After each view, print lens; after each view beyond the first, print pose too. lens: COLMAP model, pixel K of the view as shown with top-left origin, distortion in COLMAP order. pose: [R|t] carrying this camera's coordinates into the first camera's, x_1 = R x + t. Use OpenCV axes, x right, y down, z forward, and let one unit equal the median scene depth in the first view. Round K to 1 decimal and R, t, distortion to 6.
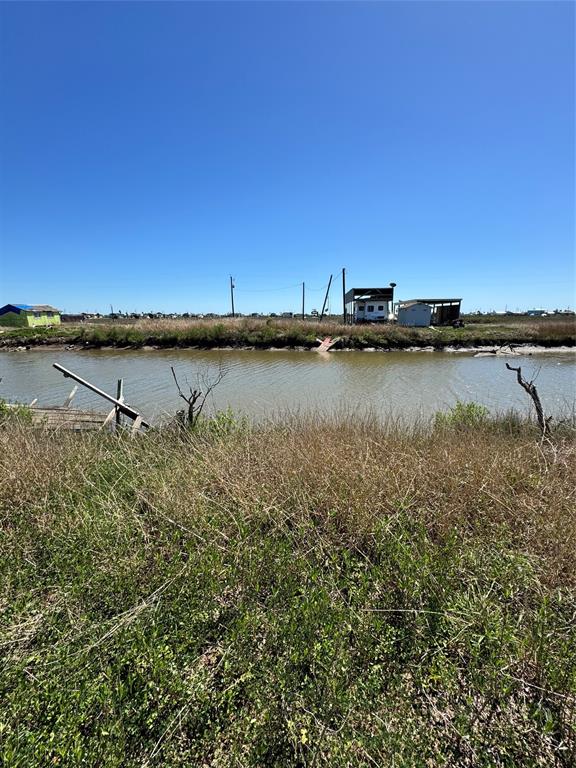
lens RADIAL K [[305.3, 0, 290.5], [0, 305.3, 382.4], [0, 0, 1]] dist [-0.003288, 0.001235]
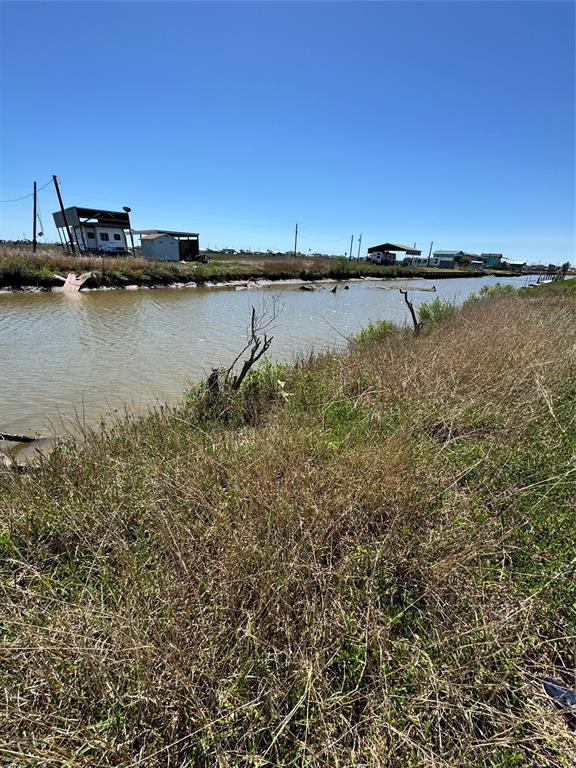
lens RADIAL K [[305.3, 0, 291.2], [0, 305.3, 386.6], [0, 0, 1]] dist [-0.003288, 0.001235]
pose [[0.644342, -0.267683, 0.716358, -0.149327], [0.111189, 0.959576, 0.258556, -0.007082], [-0.756611, -0.086948, 0.648059, 0.040028]]
